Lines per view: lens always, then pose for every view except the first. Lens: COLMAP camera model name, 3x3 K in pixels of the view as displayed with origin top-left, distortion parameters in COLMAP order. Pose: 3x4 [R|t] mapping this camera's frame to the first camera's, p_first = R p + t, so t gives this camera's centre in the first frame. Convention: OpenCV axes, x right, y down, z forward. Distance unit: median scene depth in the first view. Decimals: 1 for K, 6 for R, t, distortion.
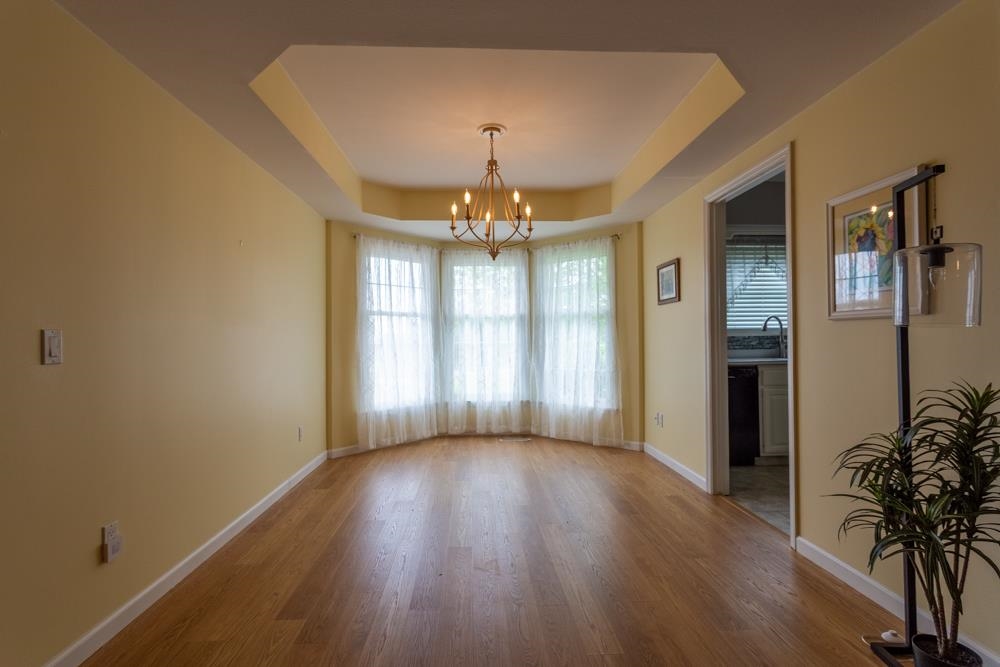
lens RADIAL K [[479.1, 0, 497.0], [0, 479.1, 334.7], [0, 0, 1]] dist [0.005271, -0.000314]
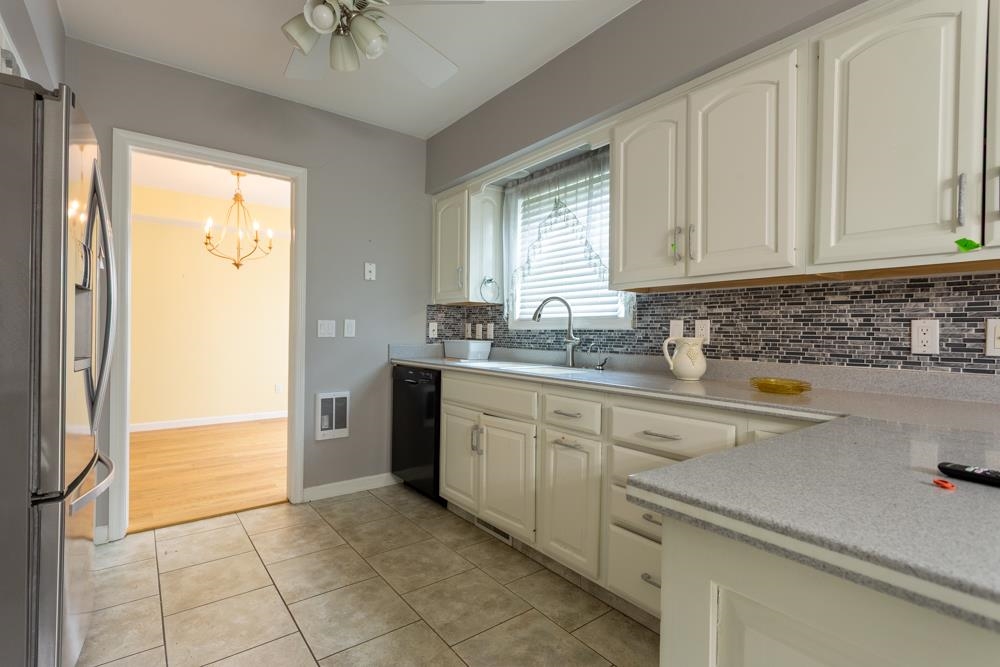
lens RADIAL K [[479.1, 0, 500.2], [0, 479.1, 331.1], [0, 0, 1]] dist [0.005271, -0.000314]
pose [[0.572919, 0.018551, -0.819402, 1.041098], [-0.007951, 0.999823, 0.017076, -0.006269], [0.819574, -0.003267, 0.572965, 0.580482]]
